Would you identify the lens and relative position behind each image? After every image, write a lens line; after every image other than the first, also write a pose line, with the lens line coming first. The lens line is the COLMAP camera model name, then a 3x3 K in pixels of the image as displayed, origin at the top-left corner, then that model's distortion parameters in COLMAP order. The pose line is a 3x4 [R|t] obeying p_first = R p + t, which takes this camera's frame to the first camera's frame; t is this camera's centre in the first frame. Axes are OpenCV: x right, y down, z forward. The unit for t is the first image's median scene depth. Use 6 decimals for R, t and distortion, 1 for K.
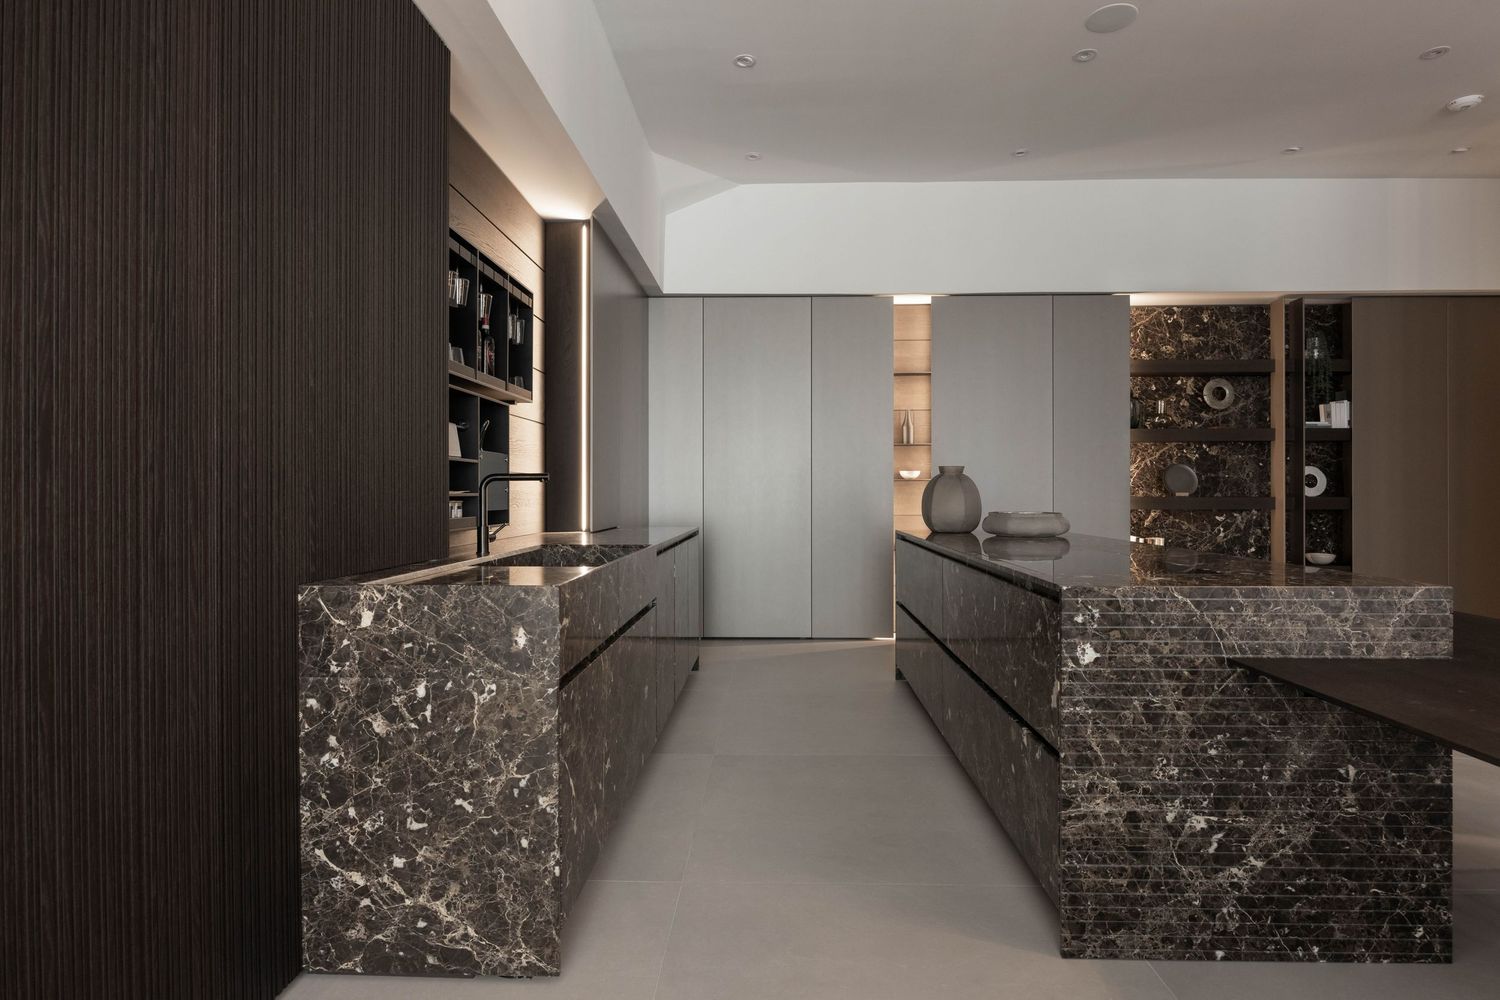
lens RADIAL K [[826.3, 0, 741.6], [0, 826.3, 494.6], [0, 0, 1]] dist [-0.005851, -0.000002]
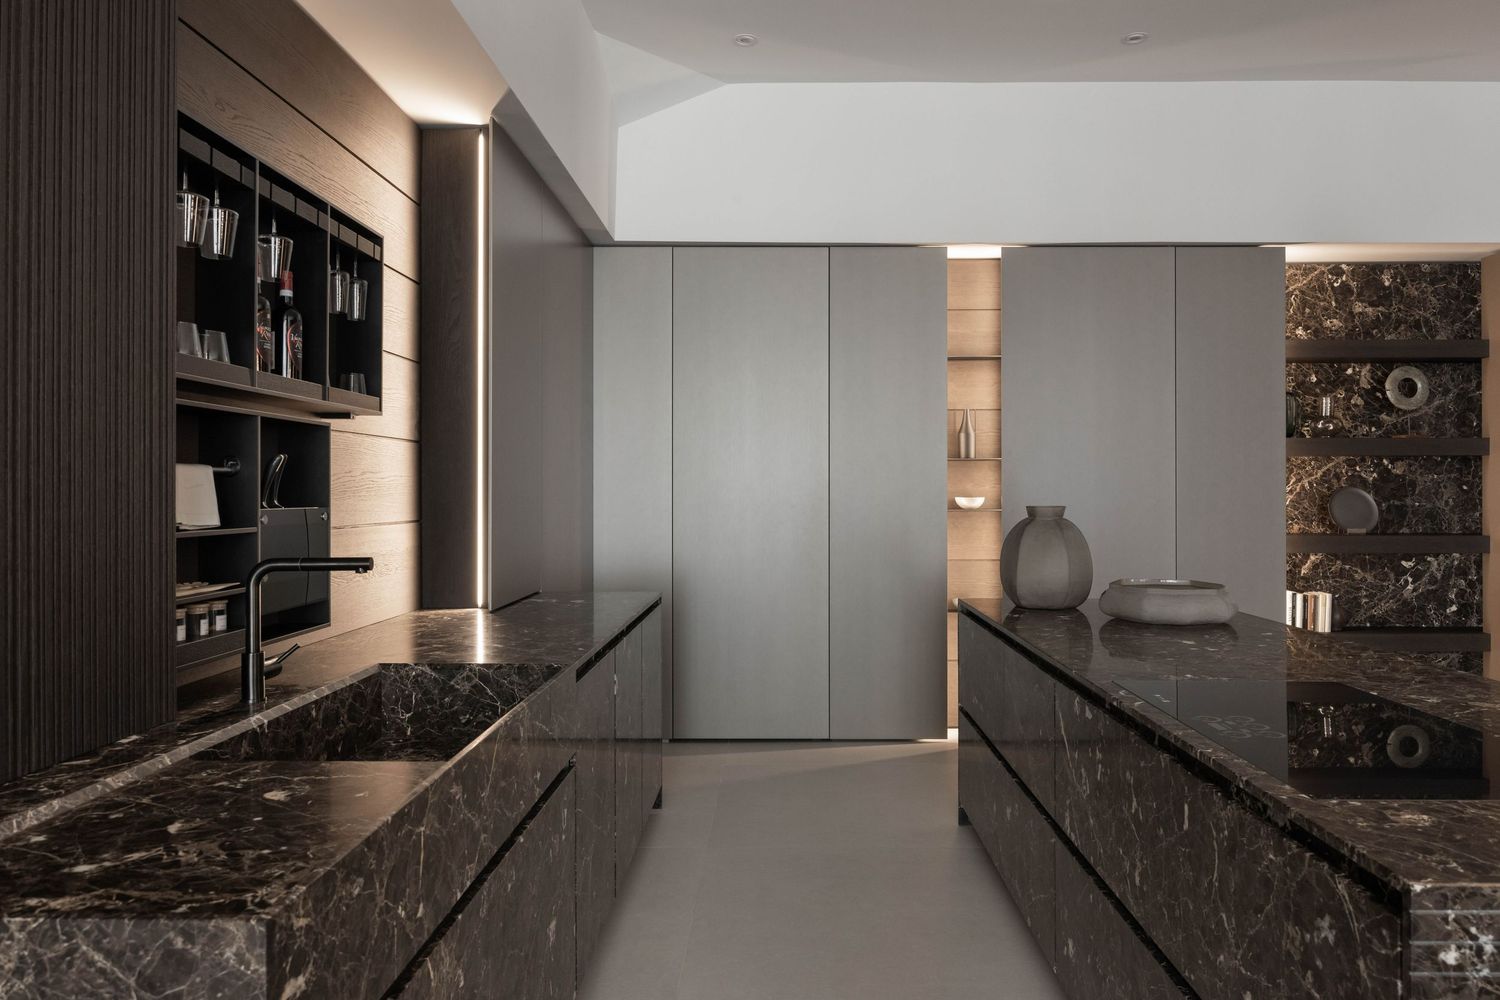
lens RADIAL K [[1041.3, 0, 756.6], [0, 1041.3, 487.3], [0, 0, 1]] dist [-0.000340, -0.001306]
pose [[0.999764, 0.001061, 0.021680, 0.009647], [-0.000866, 0.999959, -0.009034, -0.058364], [-0.021689, 0.009013, 0.999724, 0.252557]]
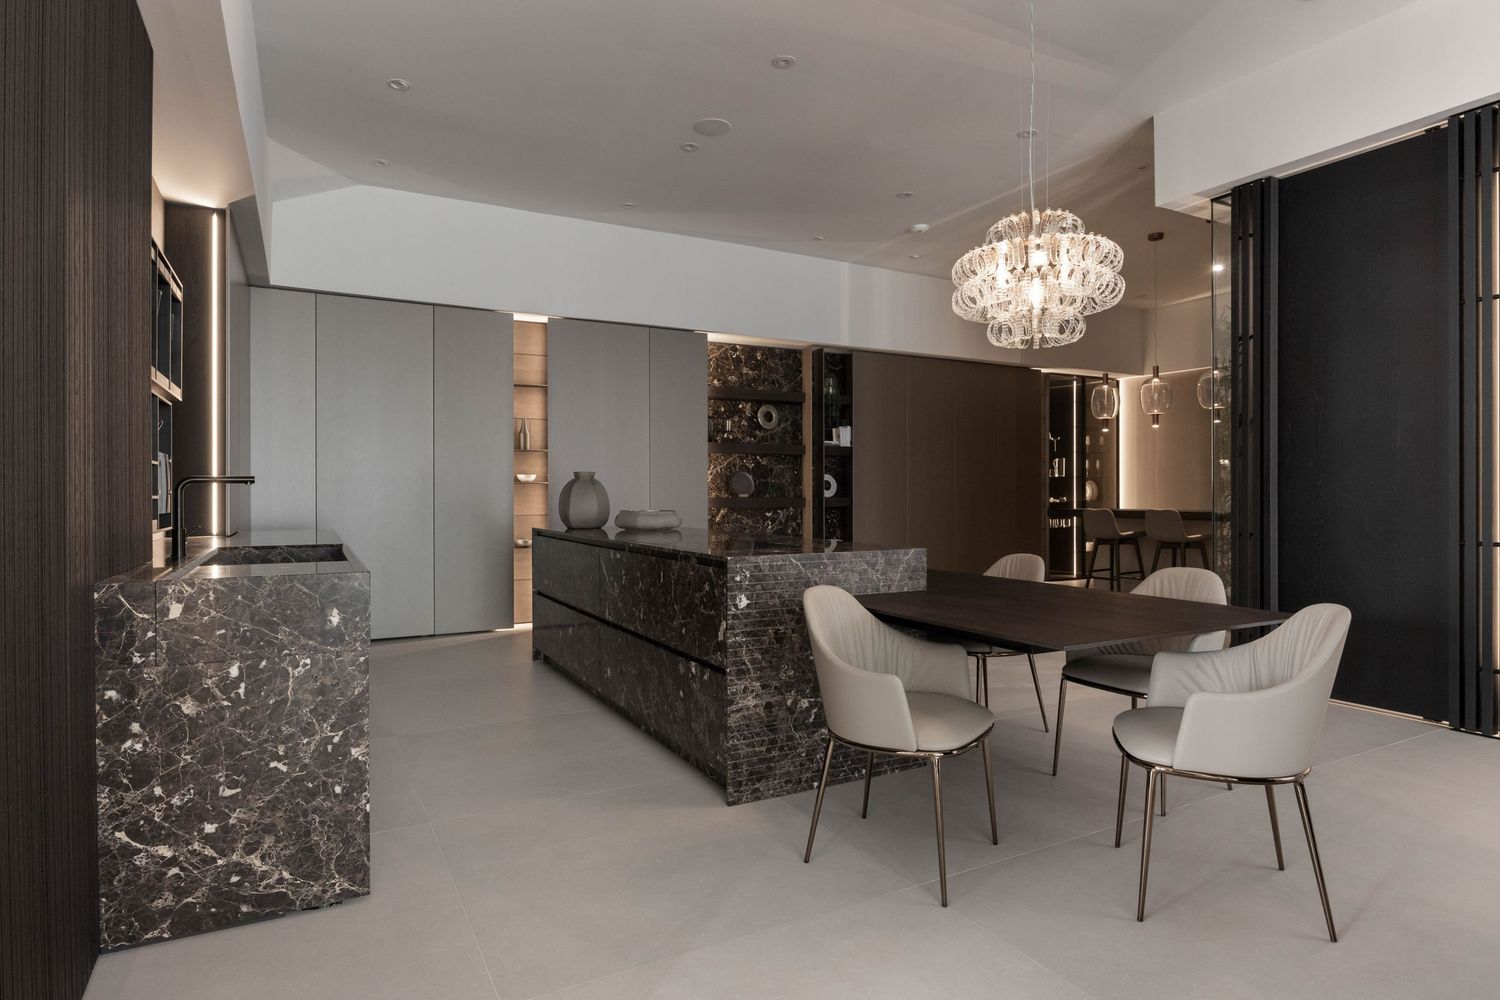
lens RADIAL K [[826.3, 0, 745.0], [0, 826.3, 502.3], [0, 0, 1]] dist [-0.005851, -0.000002]
pose [[0.864295, -0.005918, 0.502950, -0.193872], [0.002289, 0.999967, 0.007833, 0.000169], [-0.502980, -0.005619, 0.864280, -0.176683]]
